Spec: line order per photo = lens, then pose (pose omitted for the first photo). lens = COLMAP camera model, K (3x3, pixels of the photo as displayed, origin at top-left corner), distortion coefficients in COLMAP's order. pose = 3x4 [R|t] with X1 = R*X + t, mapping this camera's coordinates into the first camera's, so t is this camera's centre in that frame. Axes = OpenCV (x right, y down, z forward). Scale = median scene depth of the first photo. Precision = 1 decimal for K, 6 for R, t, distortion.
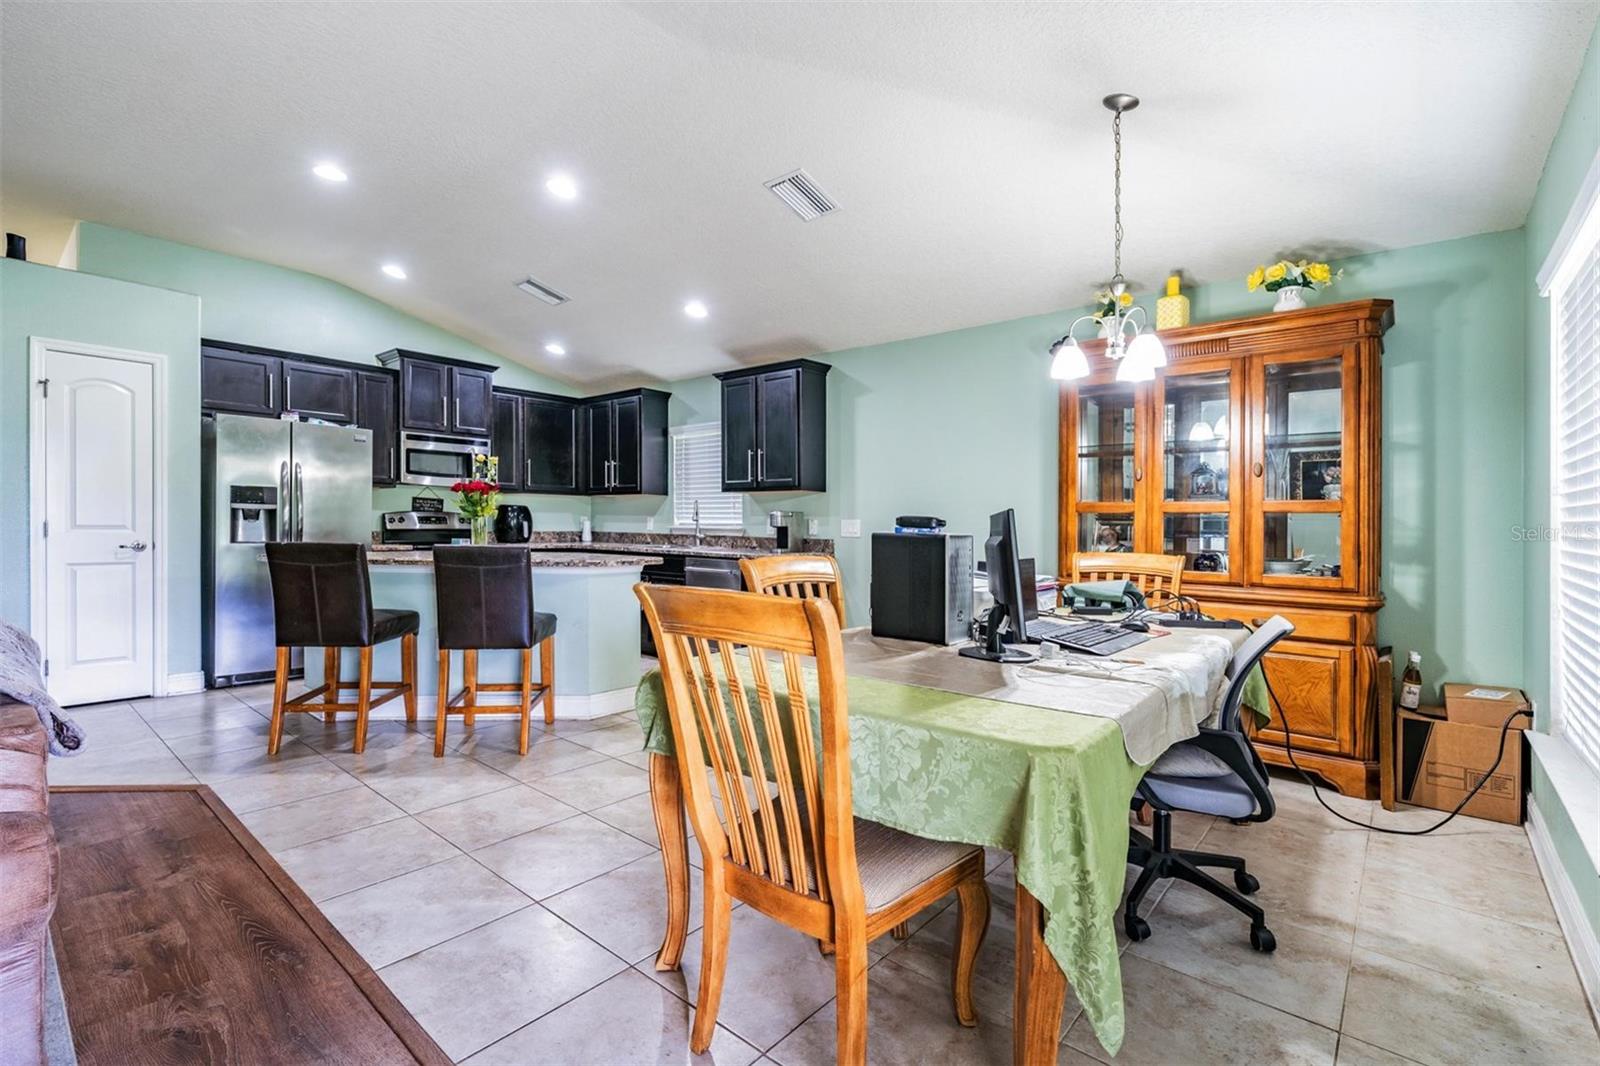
lens RADIAL K [[716.2, 0, 798.0], [0, 716.2, 541.4], [0, 0, 1]] dist [0.000506, -0.000160]
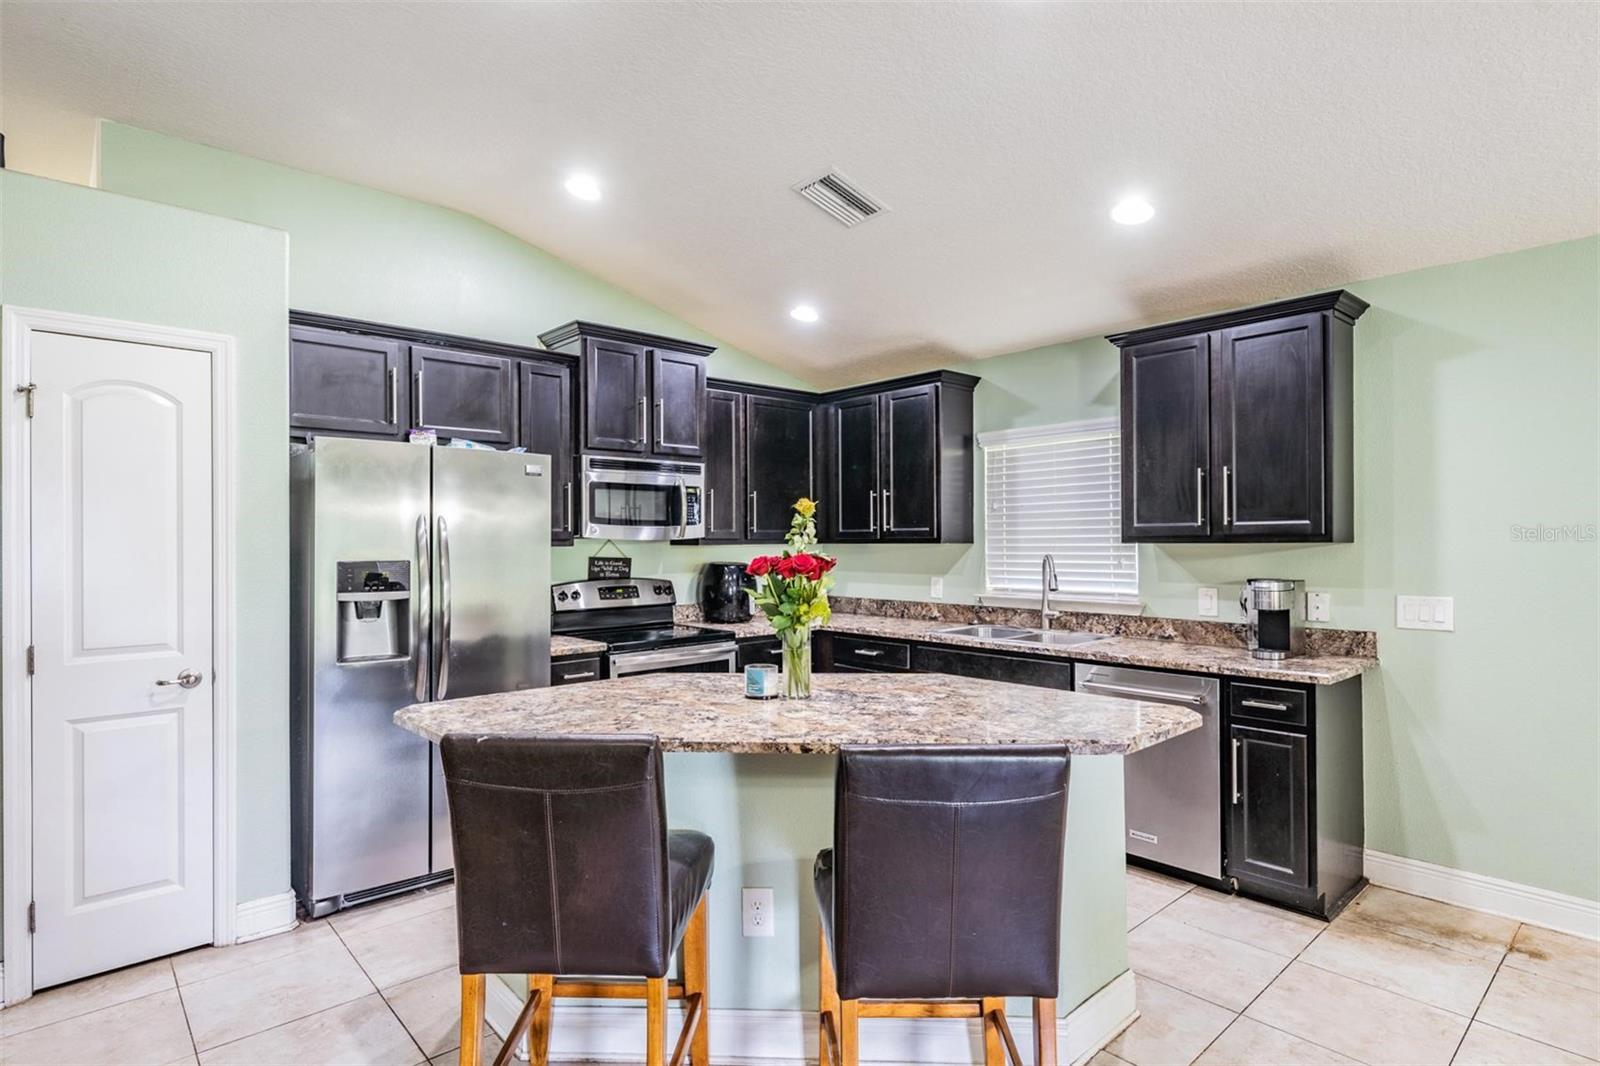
lens RADIAL K [[821.3, 0, 796.7], [0, 821.3, 546.2], [0, 0, 1]] dist [0.006381, -0.002184]
pose [[0.990967, -0.019383, -0.132699, -0.316400], [0.016619, 0.999622, -0.021900, -0.064381], [0.133074, 0.019497, 0.990914, 0.369345]]
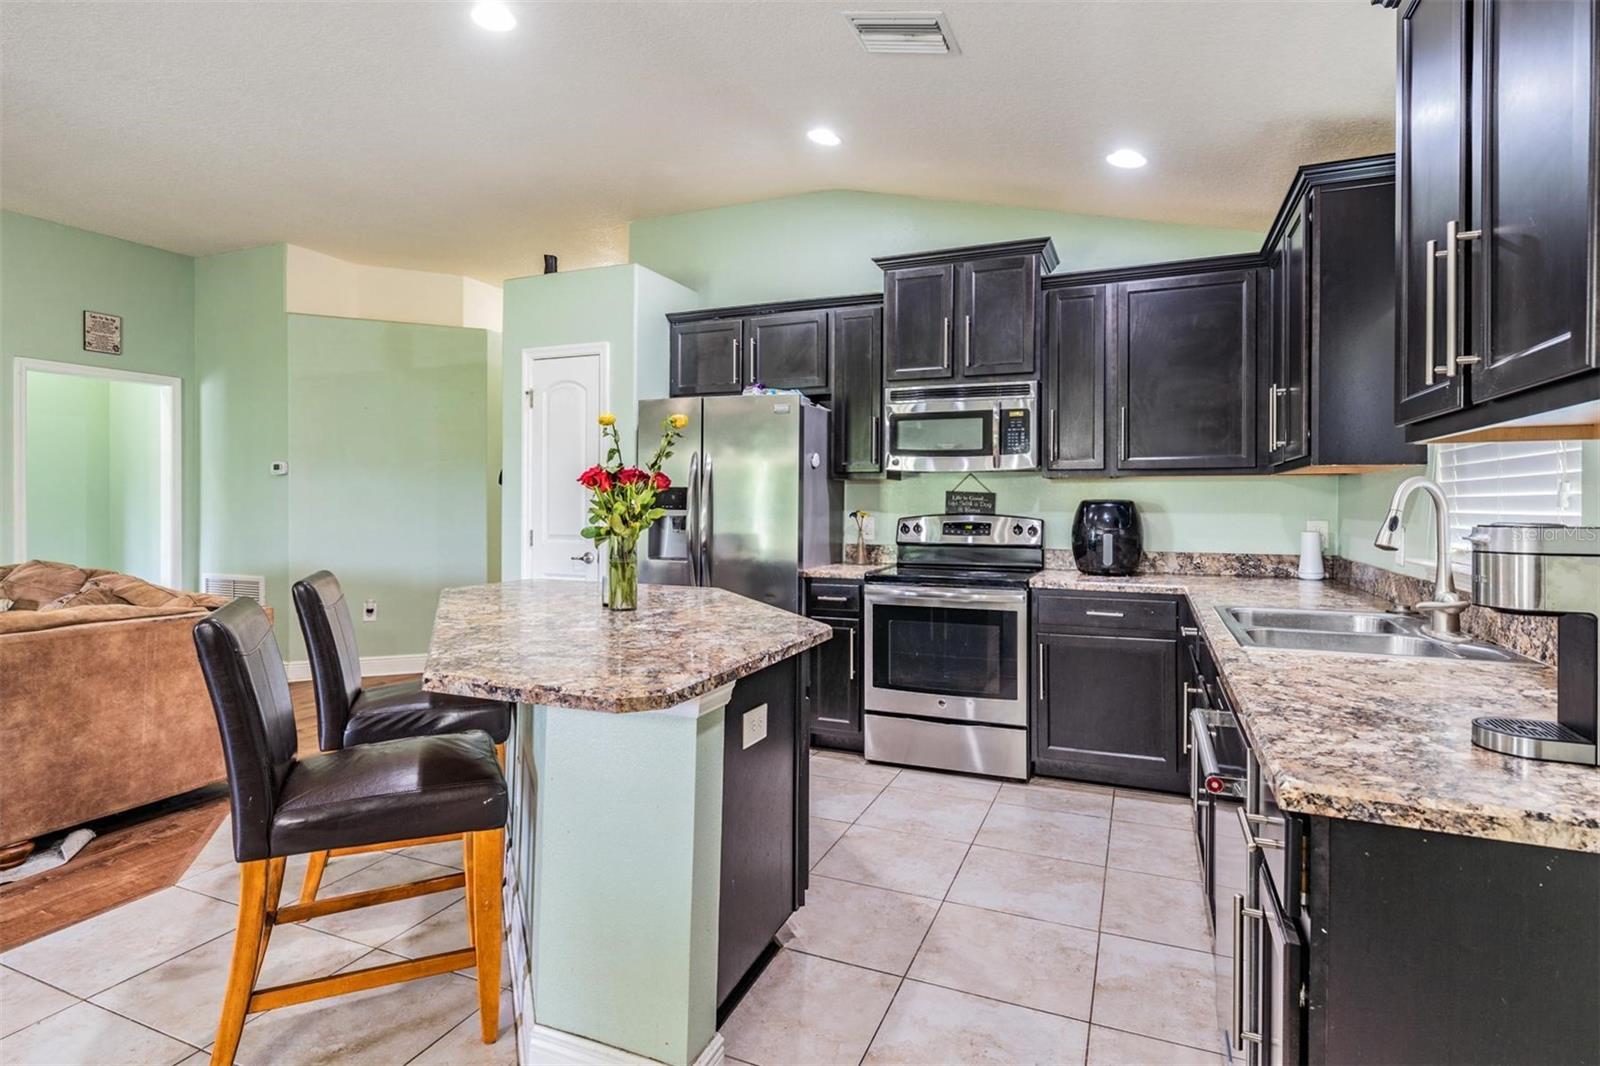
lens RADIAL K [[821.3, 0, 789.9], [0, 821.3, 509.8], [0, 0, 1]] dist [0.006381, -0.002184]
pose [[0.292571, -0.005033, -0.956230, 0.125767], [-0.024006, 0.999632, -0.012606, -0.041171], [0.955942, 0.026644, 0.292343, 0.811355]]
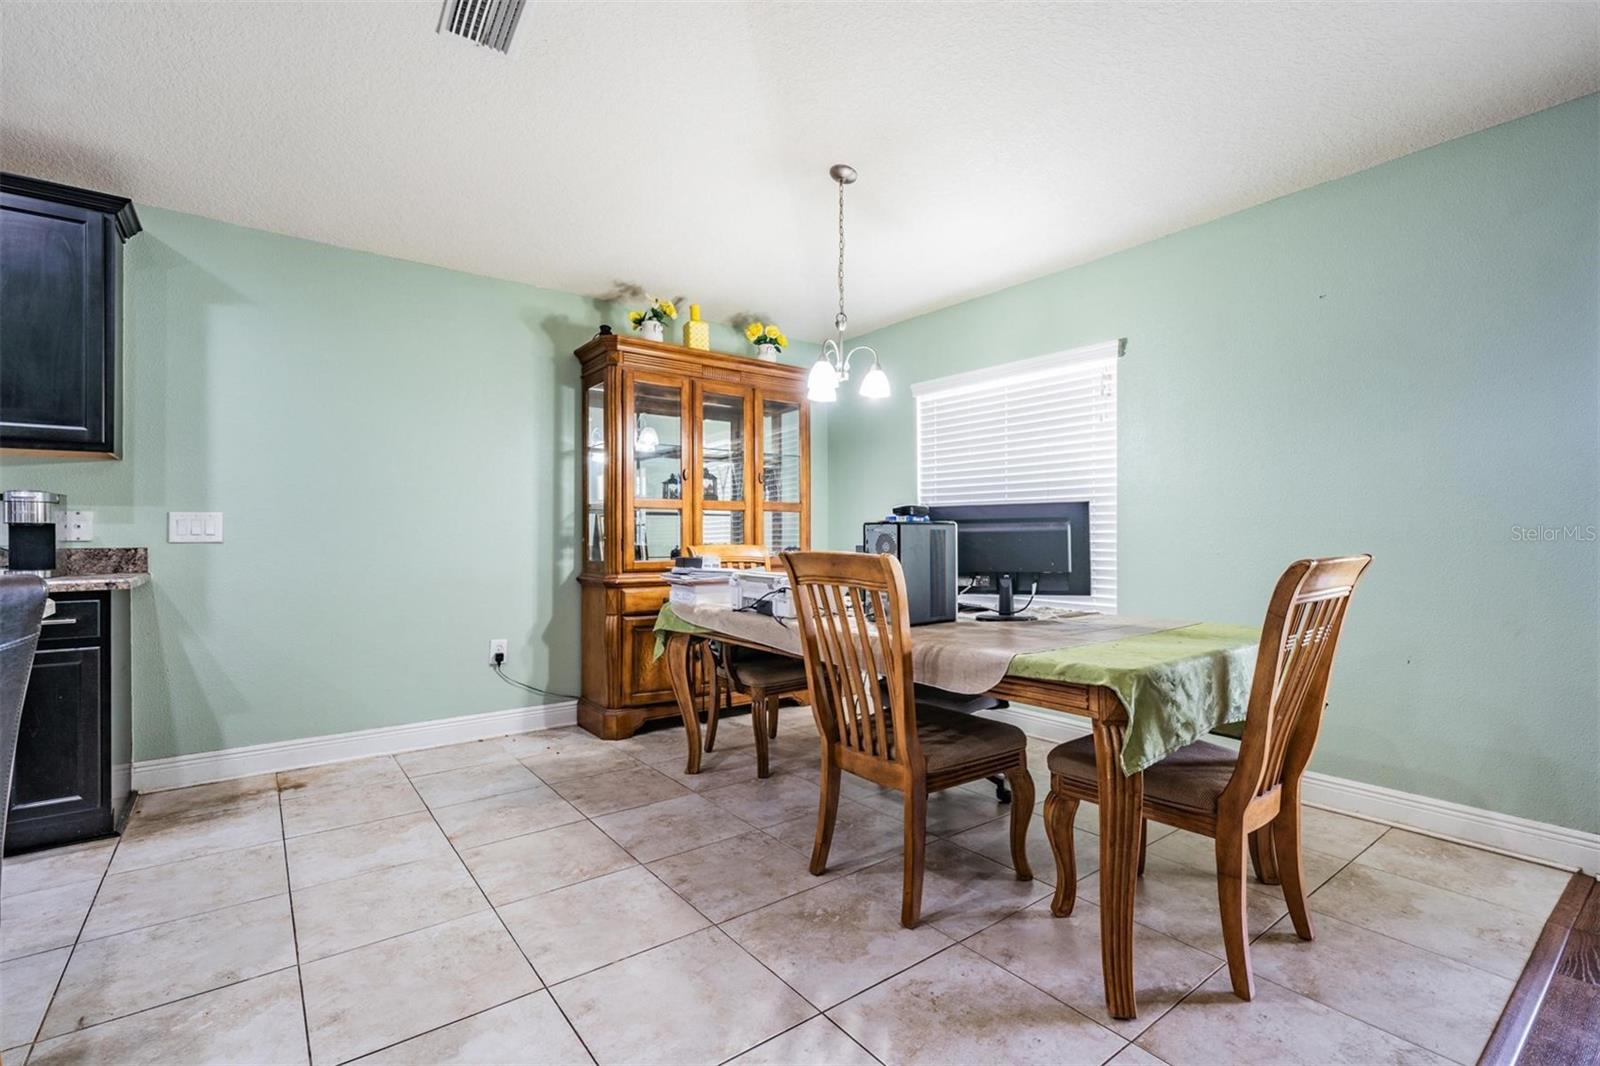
lens RADIAL K [[716.2, 0, 797.8], [0, 716.2, 533.0], [0, 0, 1]] dist [0.000506, -0.000160]
pose [[0.211246, -0.010236, 0.977379, -0.409658], [0.027879, 0.999601, 0.004443, -0.002705], [-0.977035, 0.026310, 0.211447, 0.434406]]
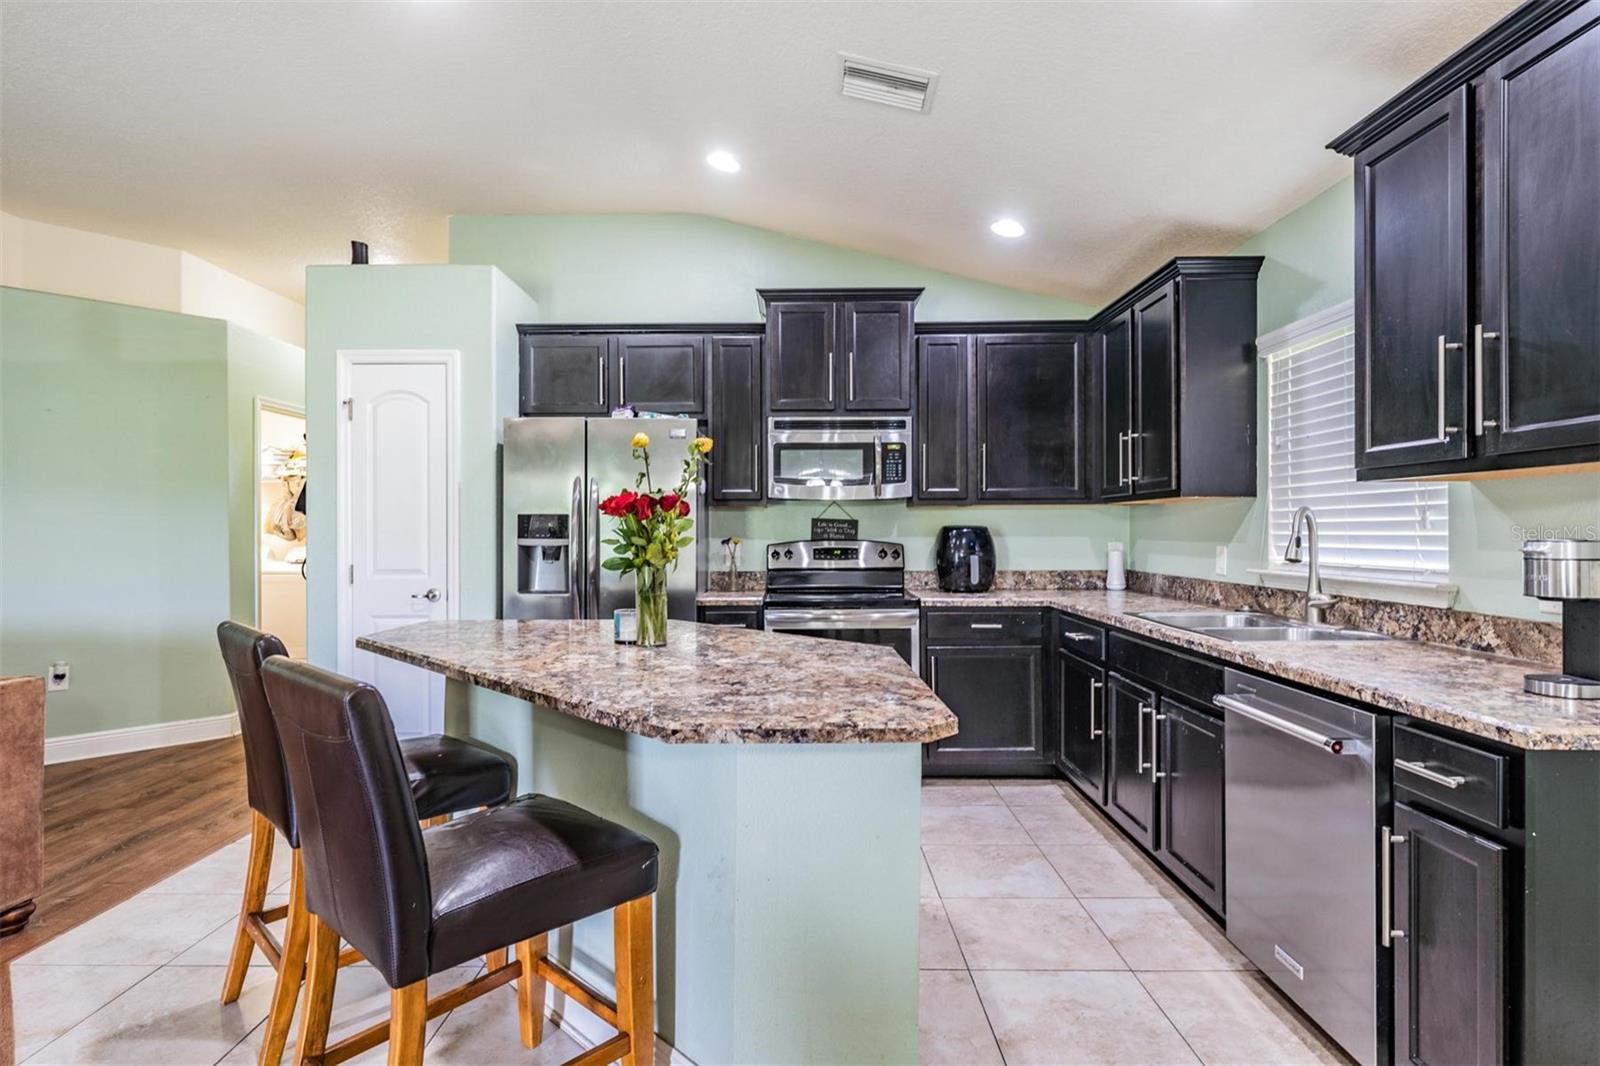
lens RADIAL K [[821.3, 0, 788.7], [0, 821.3, 537.0], [0, 0, 1]] dist [0.006381, -0.002184]
pose [[0.640425, -0.010318, -0.767952, 0.024163], [-0.006759, 0.999795, -0.019069, -0.037677], [0.767991, 0.017403, 0.640224, 0.621979]]
